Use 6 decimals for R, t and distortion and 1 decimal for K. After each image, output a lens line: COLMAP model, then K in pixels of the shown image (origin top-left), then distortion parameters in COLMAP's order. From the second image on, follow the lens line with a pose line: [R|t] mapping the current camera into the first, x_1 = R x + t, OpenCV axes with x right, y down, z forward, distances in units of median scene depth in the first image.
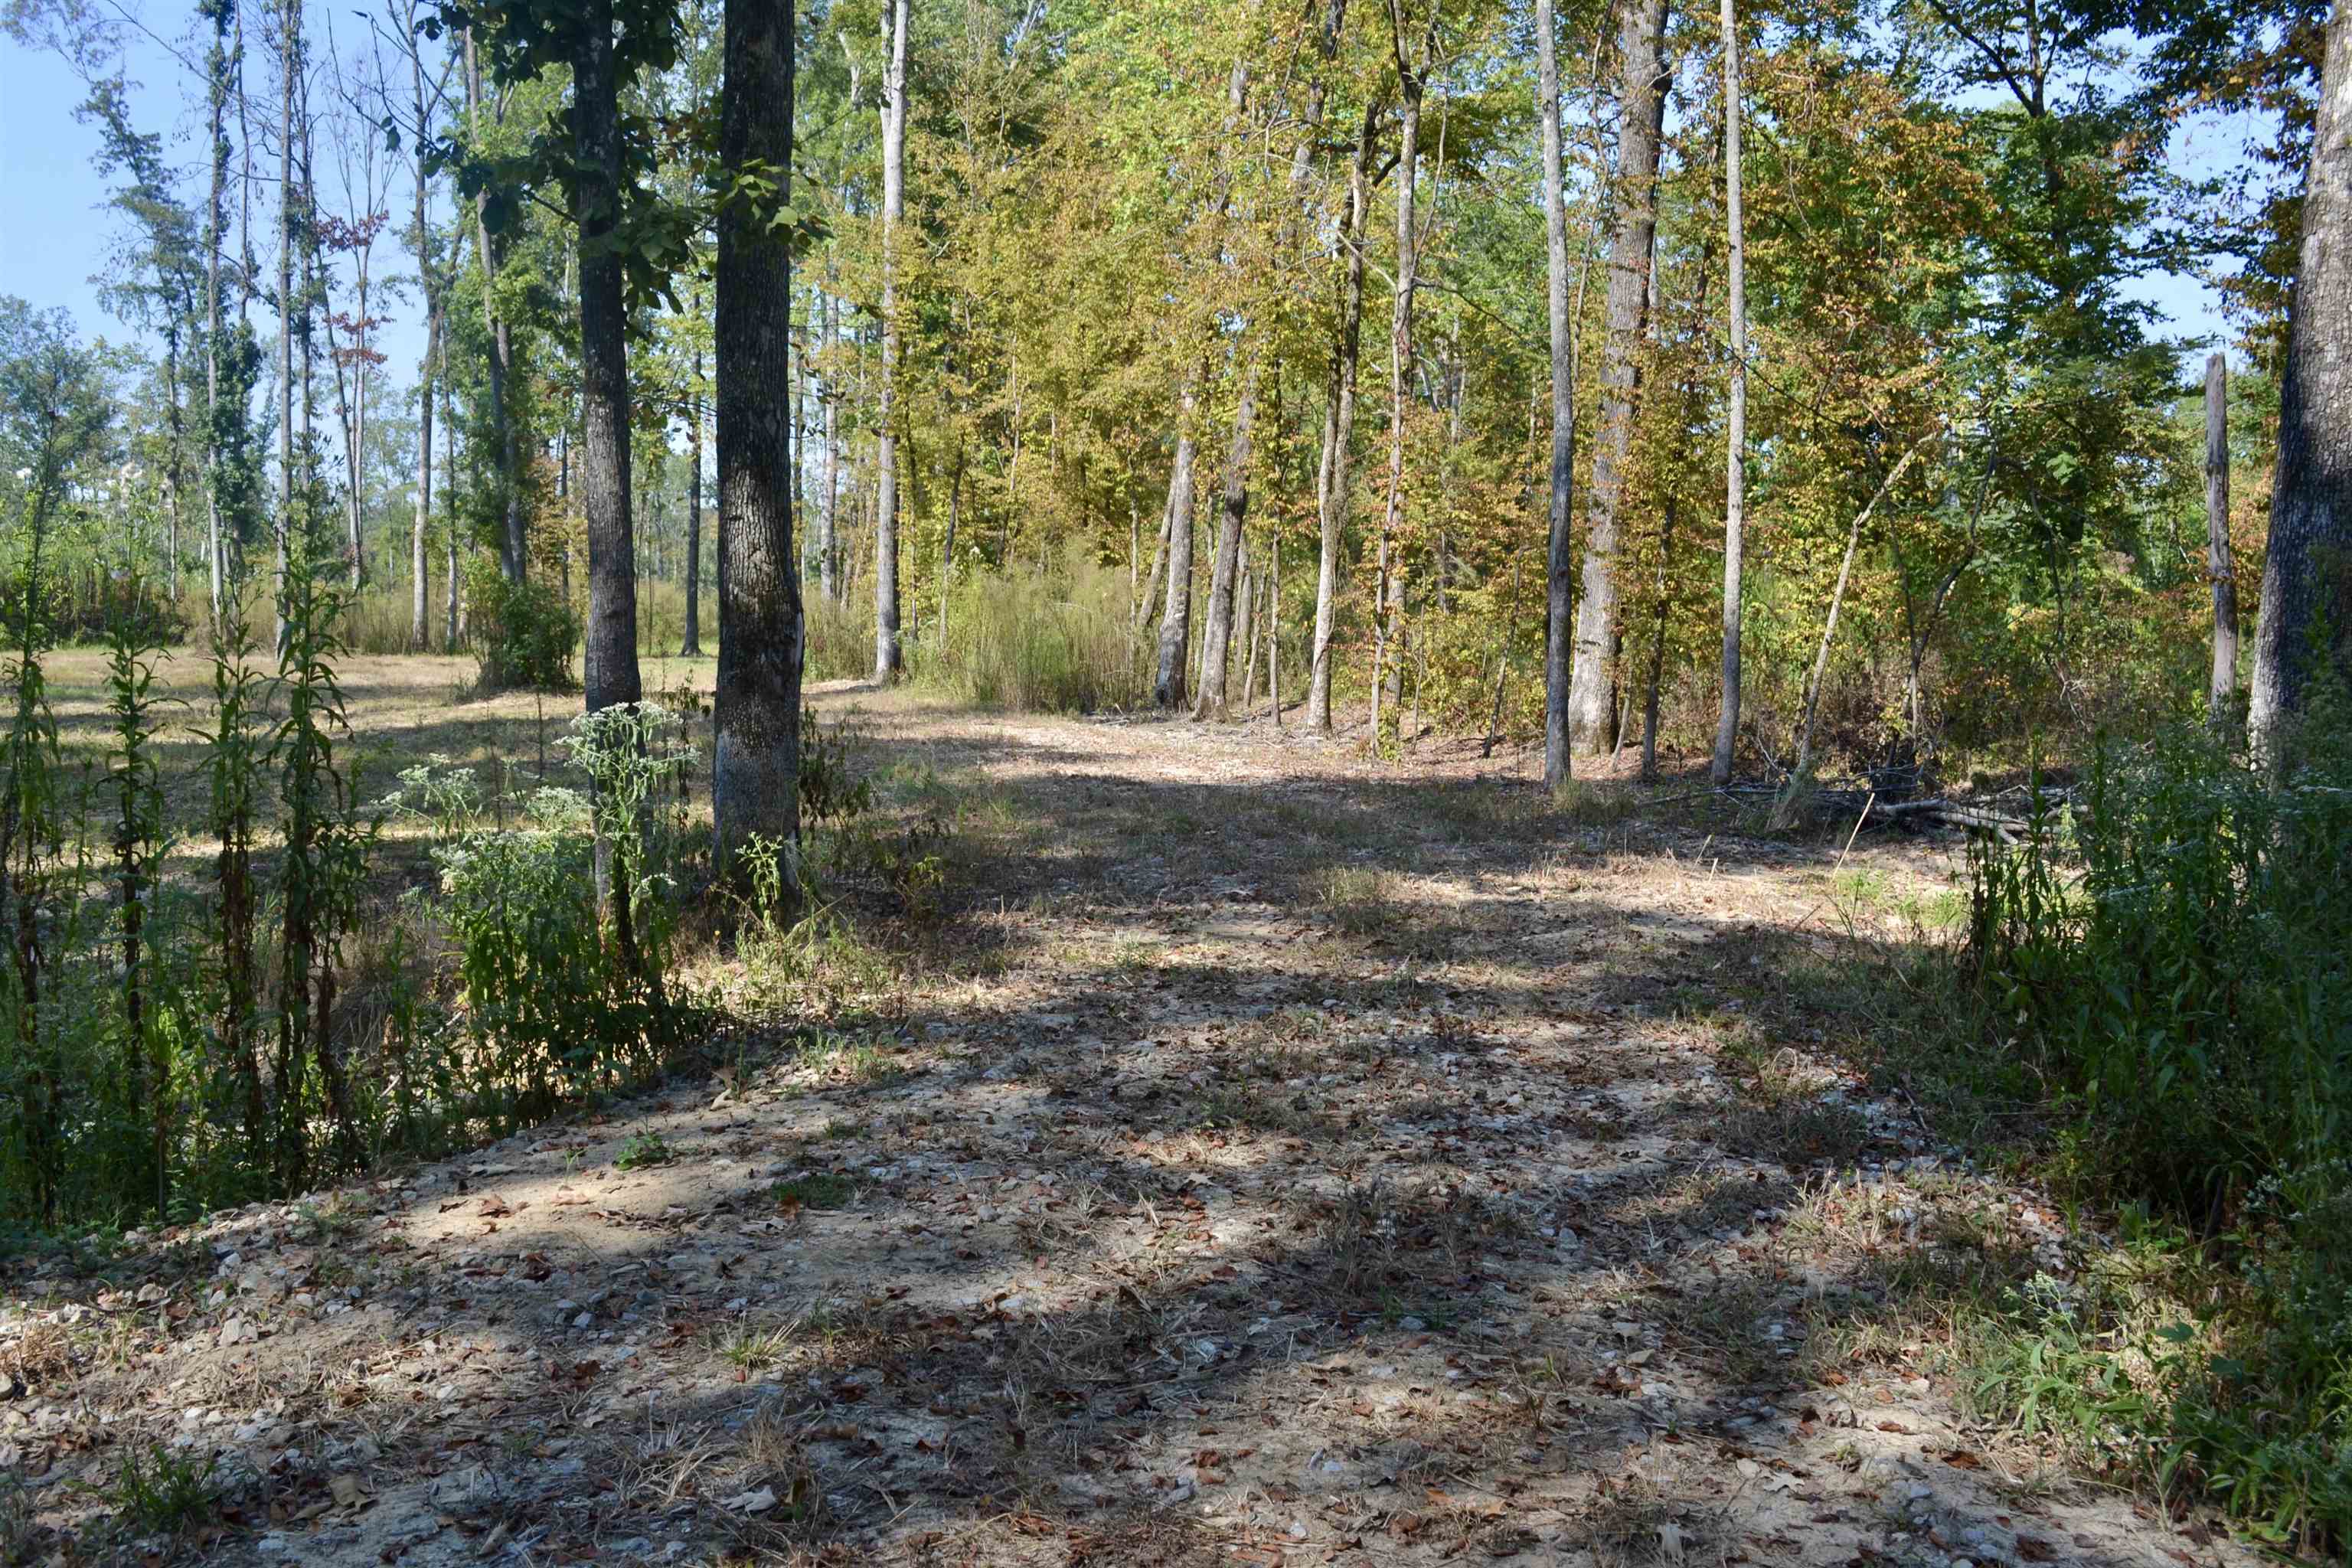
lens RADIAL K [[2273.1, 0, 1118.8], [0, 2273.1, 853.2], [0, 0, 1]] dist [-0.080802, 0.020581]
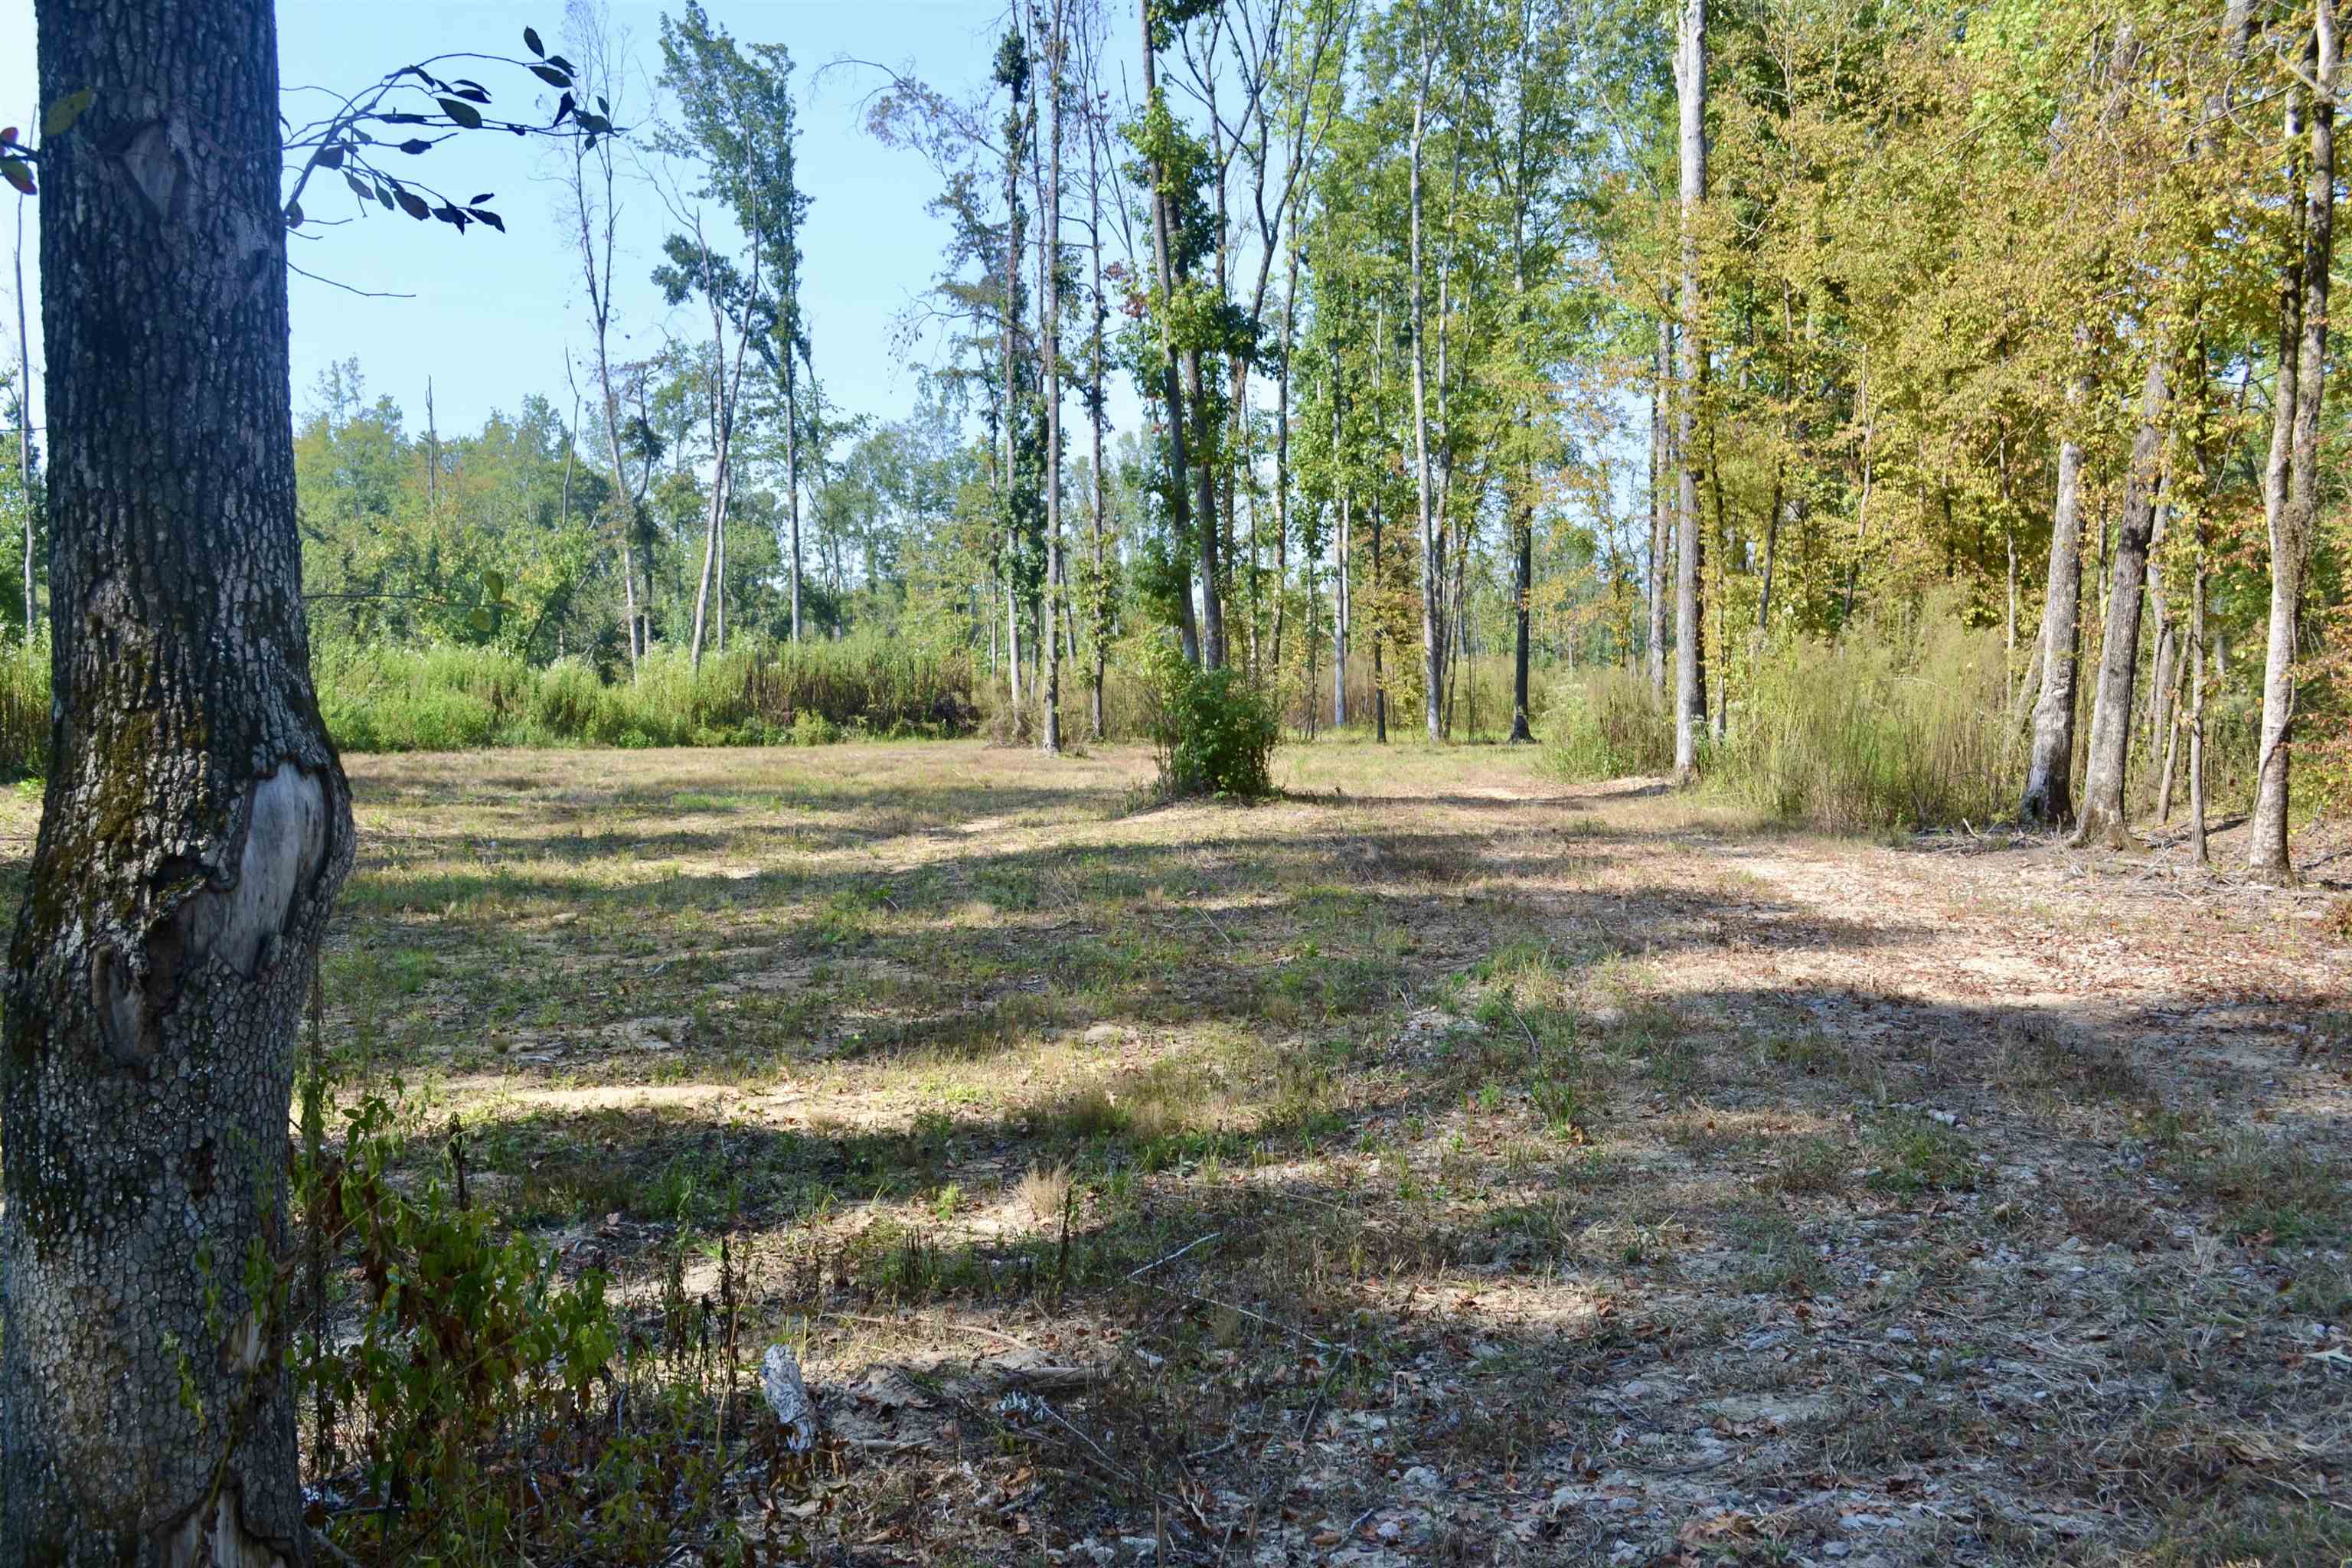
lens RADIAL K [[2273.1, 0, 1118.8], [0, 2273.1, 853.2], [0, 0, 1]] dist [-0.080802, 0.020581]
pose [[0.921547, 0.005742, -0.388223, 0.020411], [-0.019015, 0.999358, -0.030355, -0.020382], [0.387800, 0.035355, 0.921065, 0.179234]]
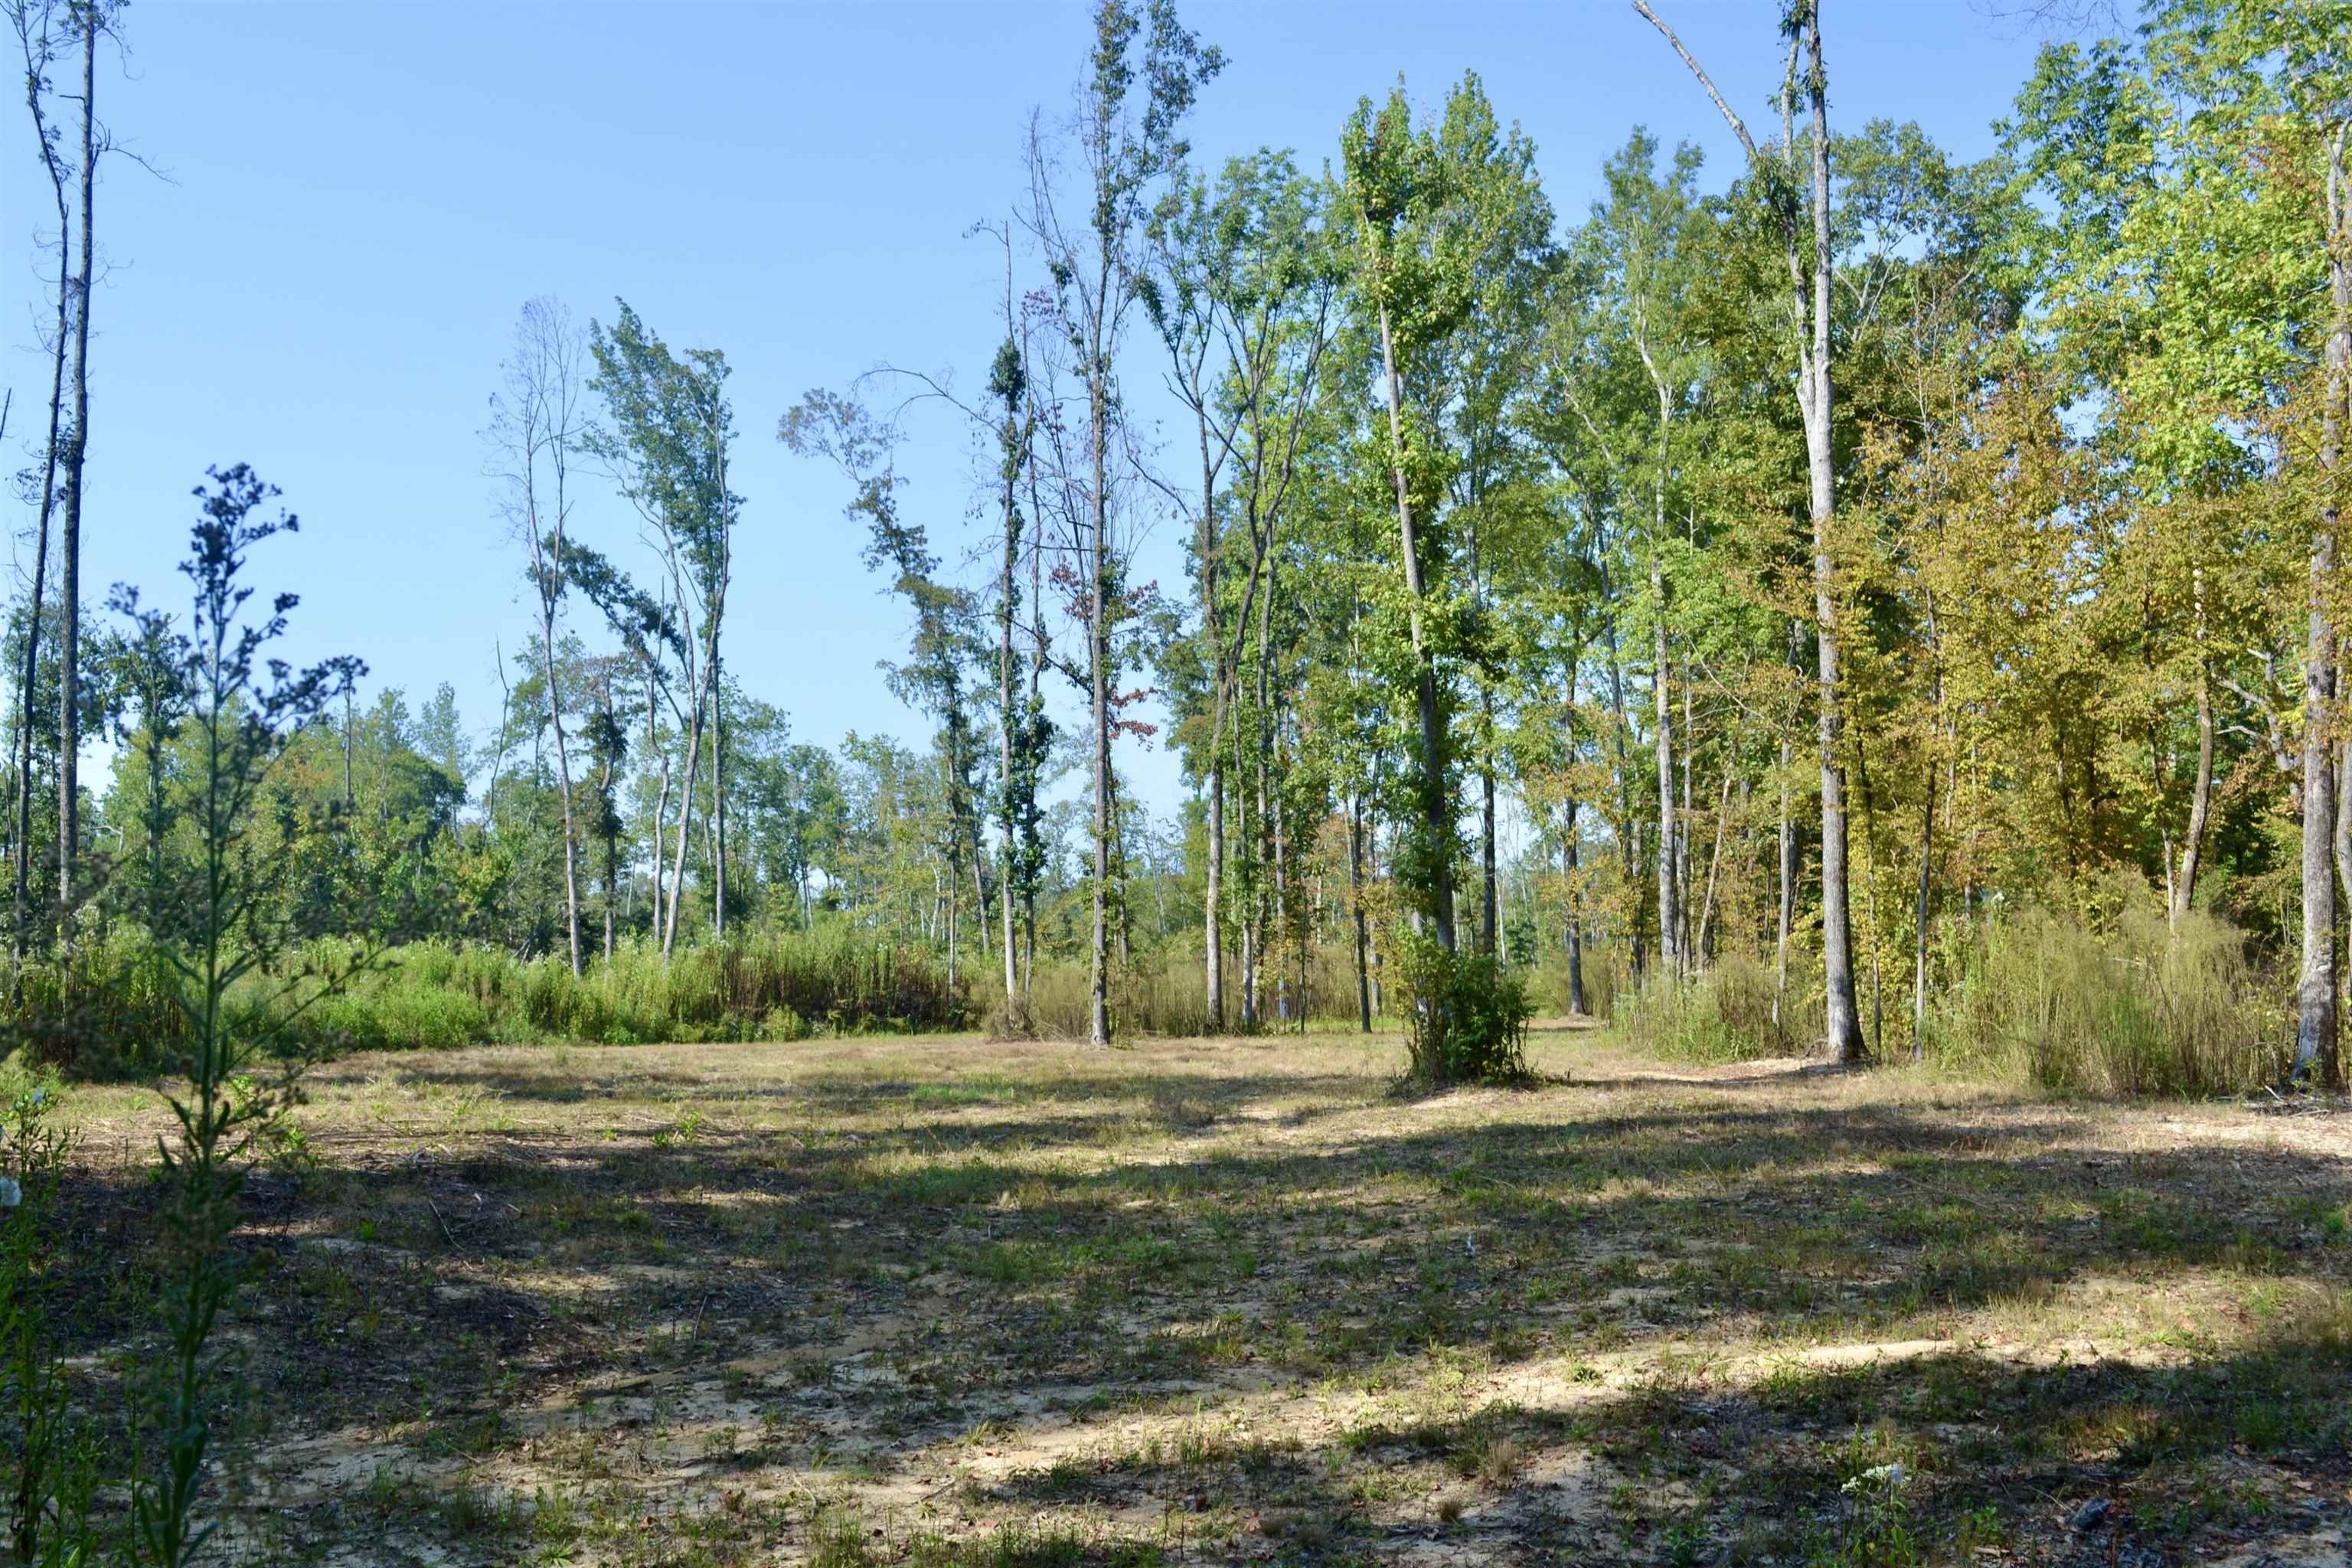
lens RADIAL K [[2273.1, 0, 1118.8], [0, 2273.1, 853.2], [0, 0, 1]] dist [-0.080802, 0.020581]
pose [[0.958595, -0.045965, -0.281037, -0.113462], [0.000336, 0.987069, -0.160294, -0.016838], [0.284771, 0.153563, 0.946216, 0.122002]]
